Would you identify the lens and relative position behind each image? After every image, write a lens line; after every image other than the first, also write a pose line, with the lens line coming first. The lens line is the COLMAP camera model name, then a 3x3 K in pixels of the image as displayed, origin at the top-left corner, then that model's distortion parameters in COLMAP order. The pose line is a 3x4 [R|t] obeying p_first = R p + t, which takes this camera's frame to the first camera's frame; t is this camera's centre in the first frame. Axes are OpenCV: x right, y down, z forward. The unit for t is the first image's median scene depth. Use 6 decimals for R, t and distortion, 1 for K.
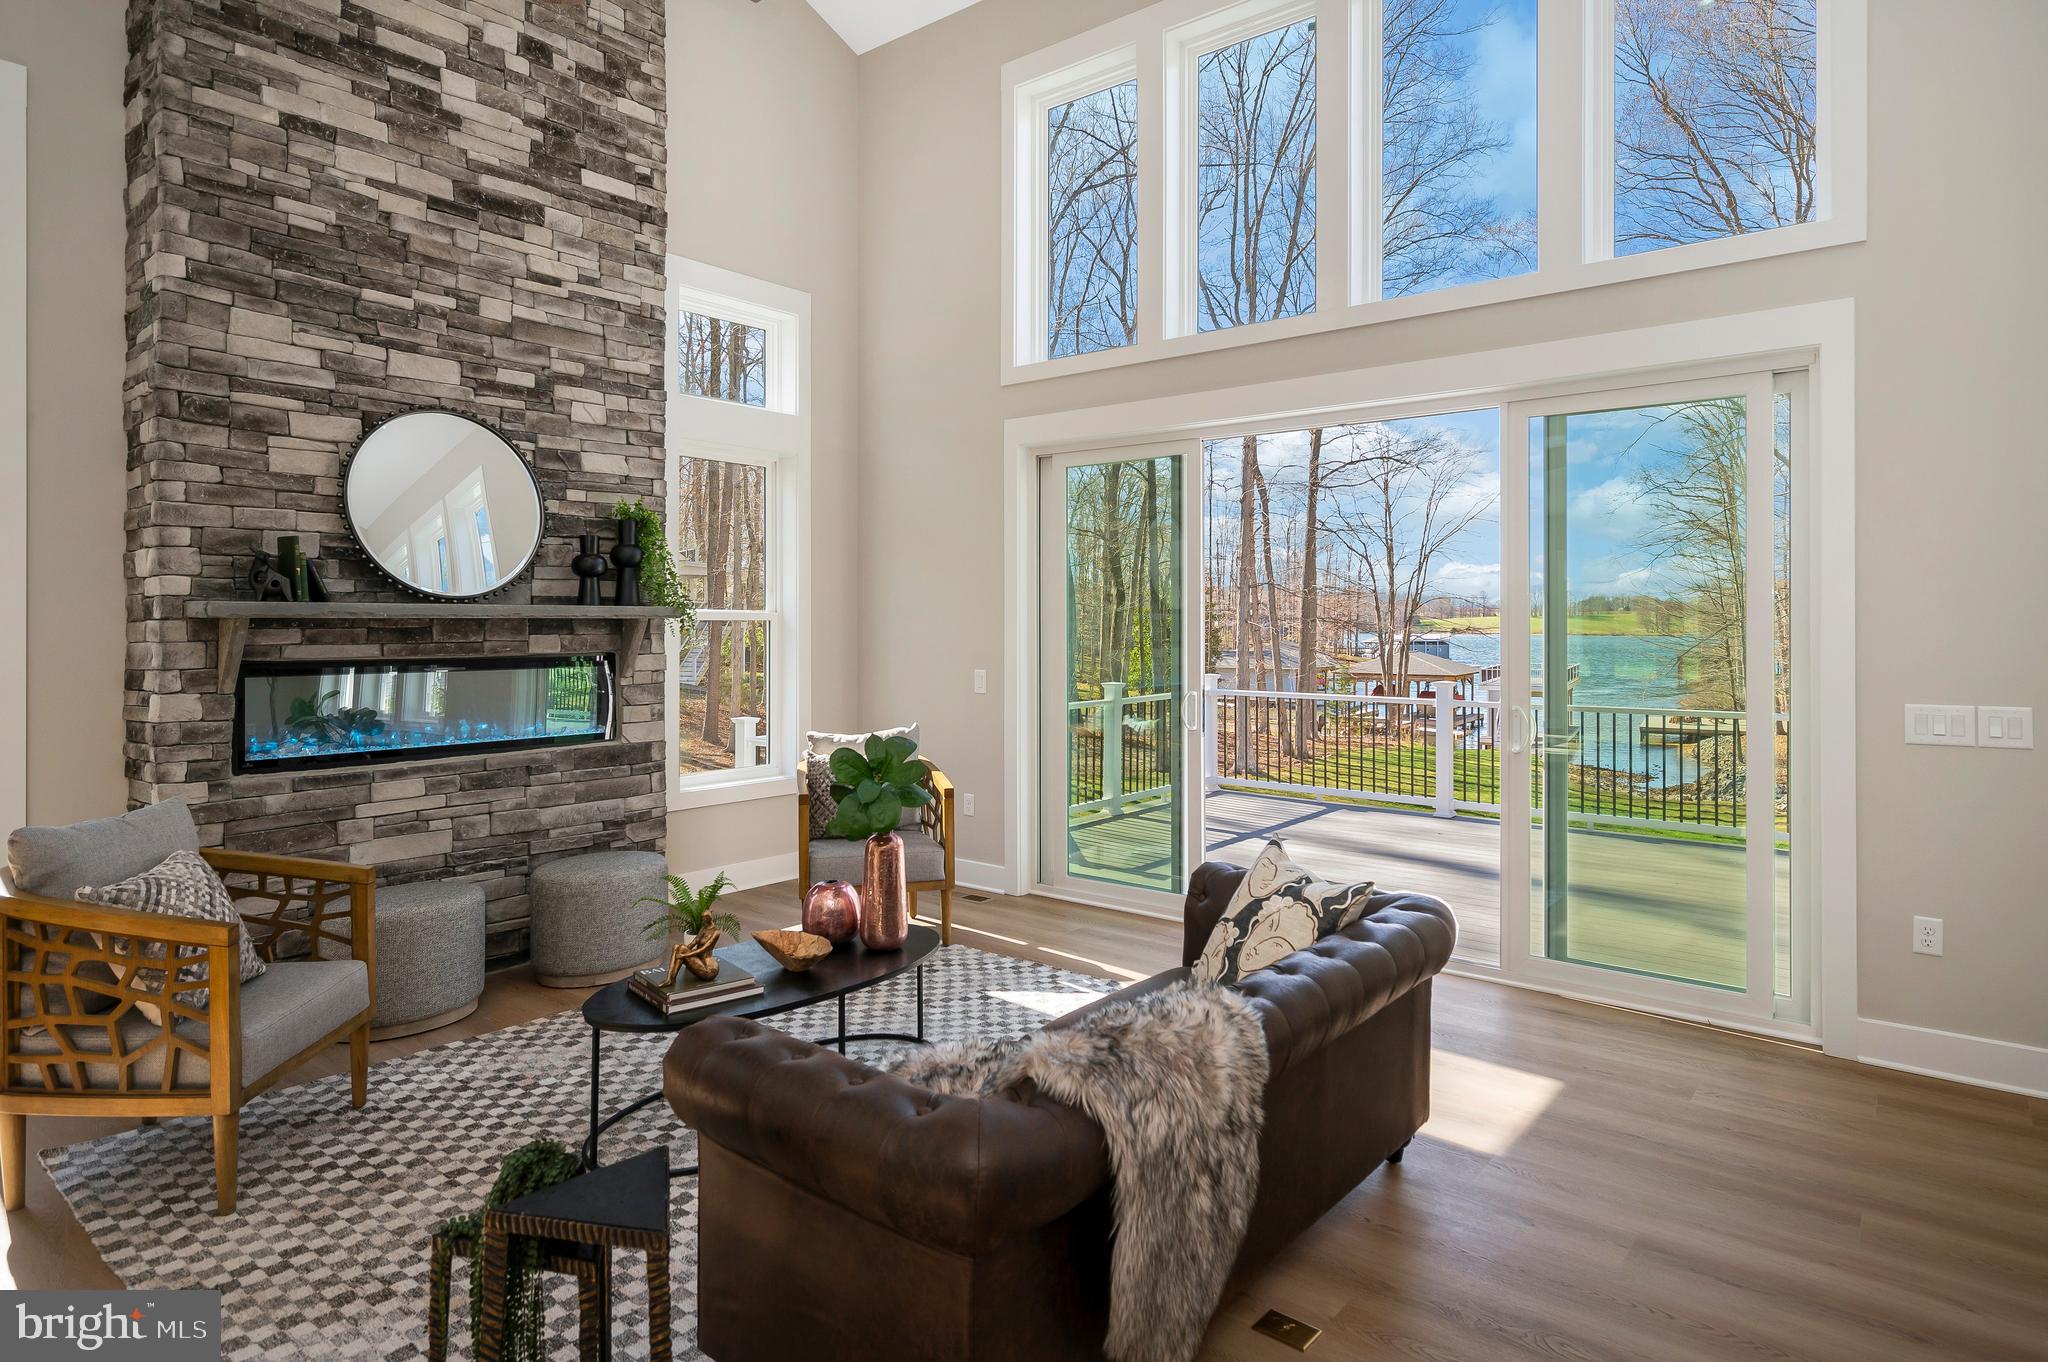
lens RADIAL K [[1141.6, 0, 1032.4], [0, 1141.6, 625.5], [0, 0, 1]] dist [-0.001387, 0.000369]
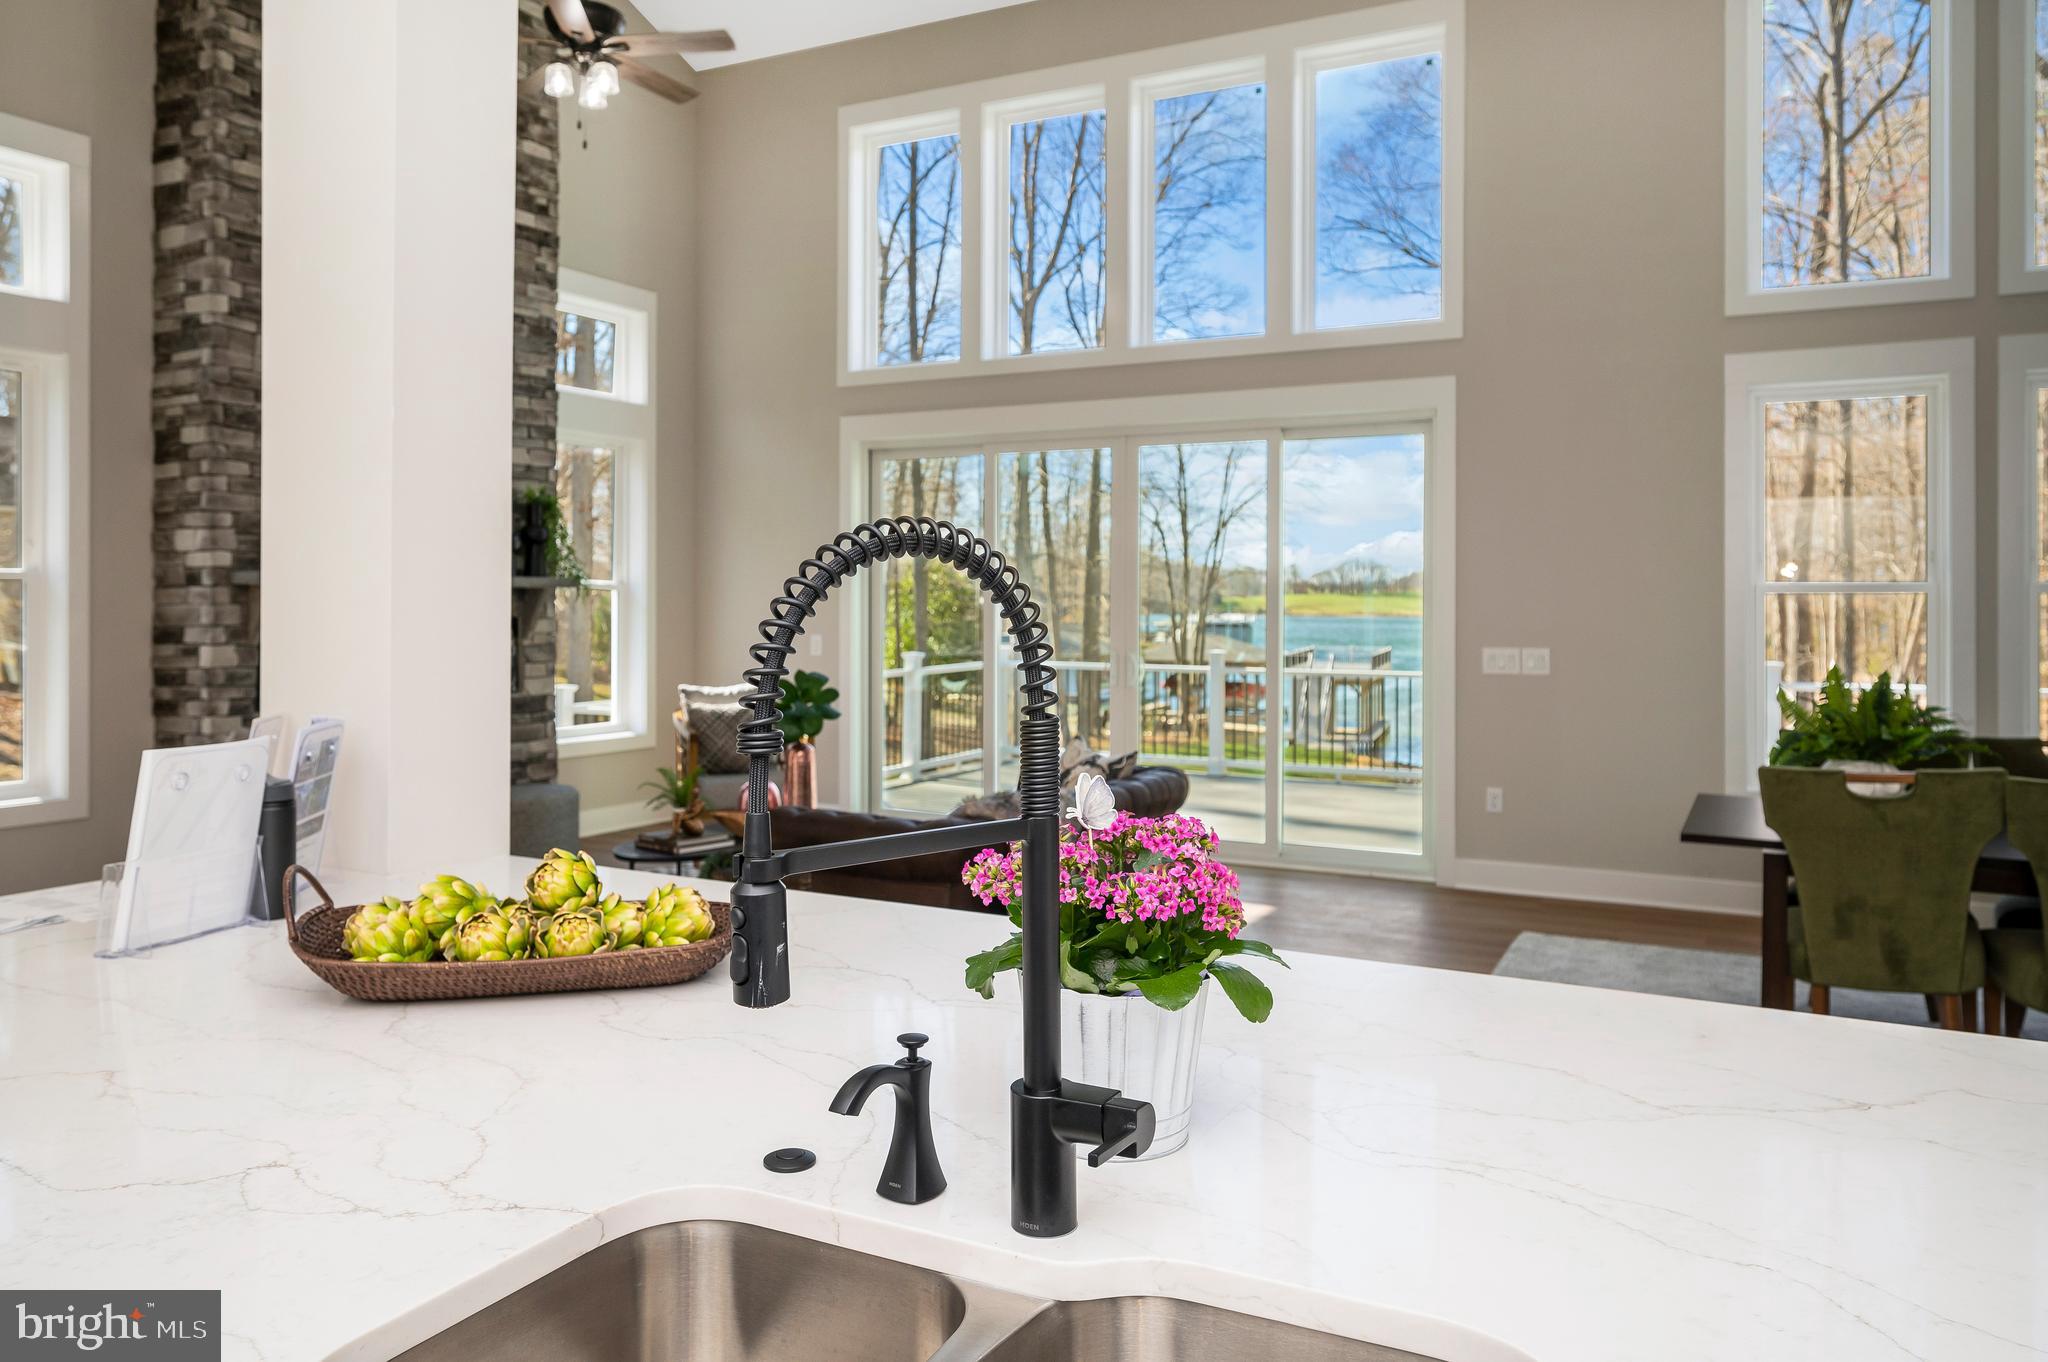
lens RADIAL K [[1449.2, 0, 1028.2], [0, 1449.2, 602.1], [0, 0, 1]] dist [-0.007768, 0.001681]
pose [[0.981303, 0.004022, 0.192430, -0.159593], [-0.003767, 0.999991, -0.001695, 0.010221], [-0.192435, 0.000938, 0.981309, -0.626212]]
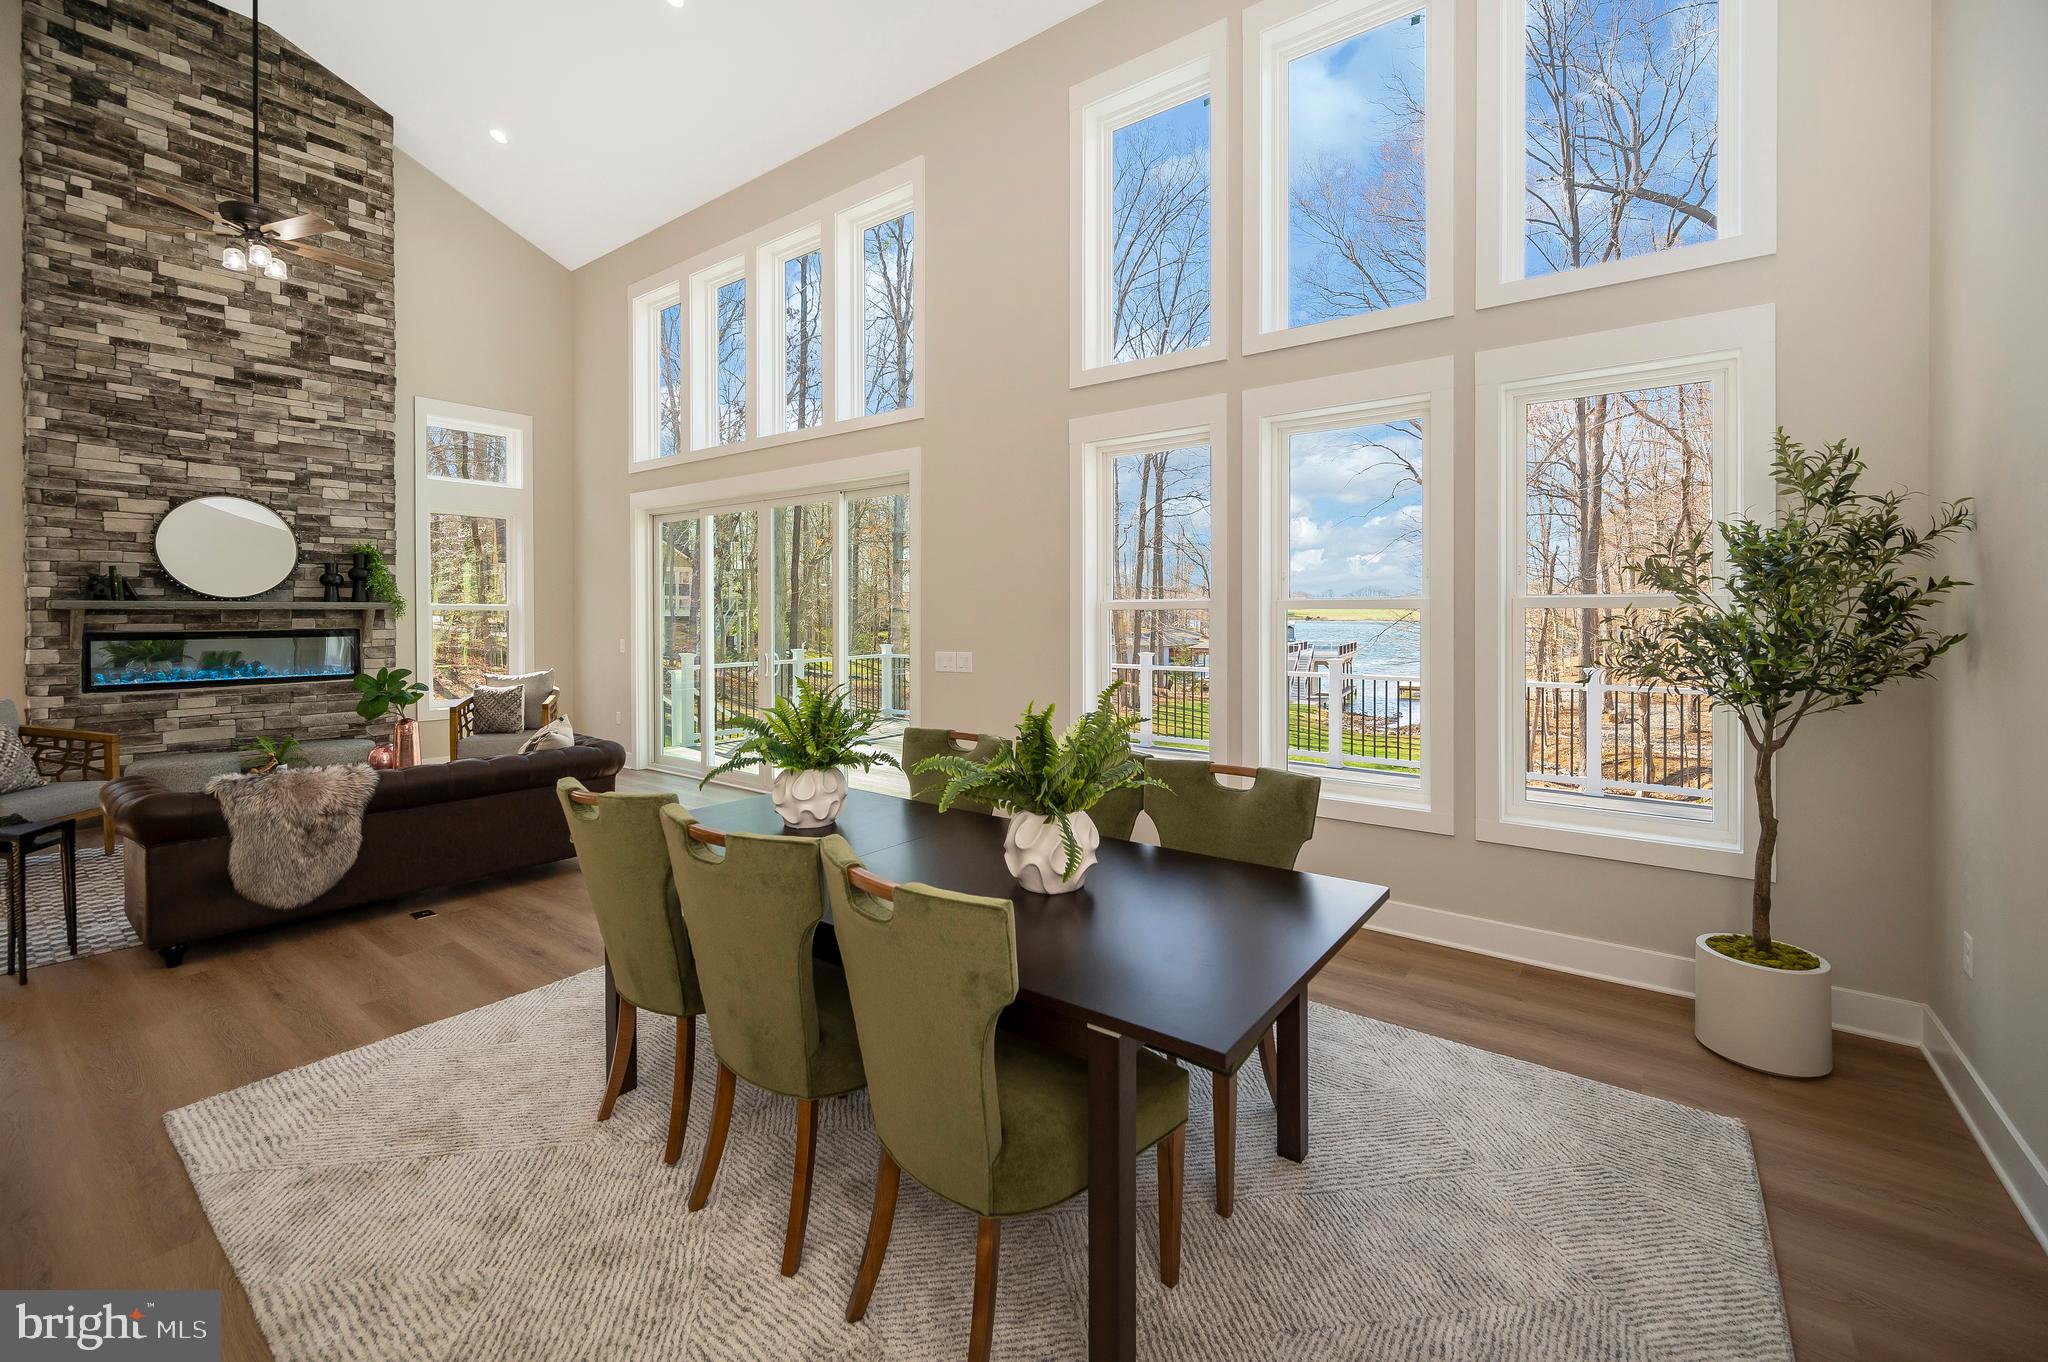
lens RADIAL K [[836.4, 0, 1038.1], [0, 836.4, 623.8], [0, 0, 1]] dist [-0.004219, 0.000444]
pose [[0.999050, -0.001699, 0.043548, 0.721544], [0.001228, 0.999941, 0.010829, 0.003922], [-0.043564, -0.010765, 0.998993, -0.387381]]
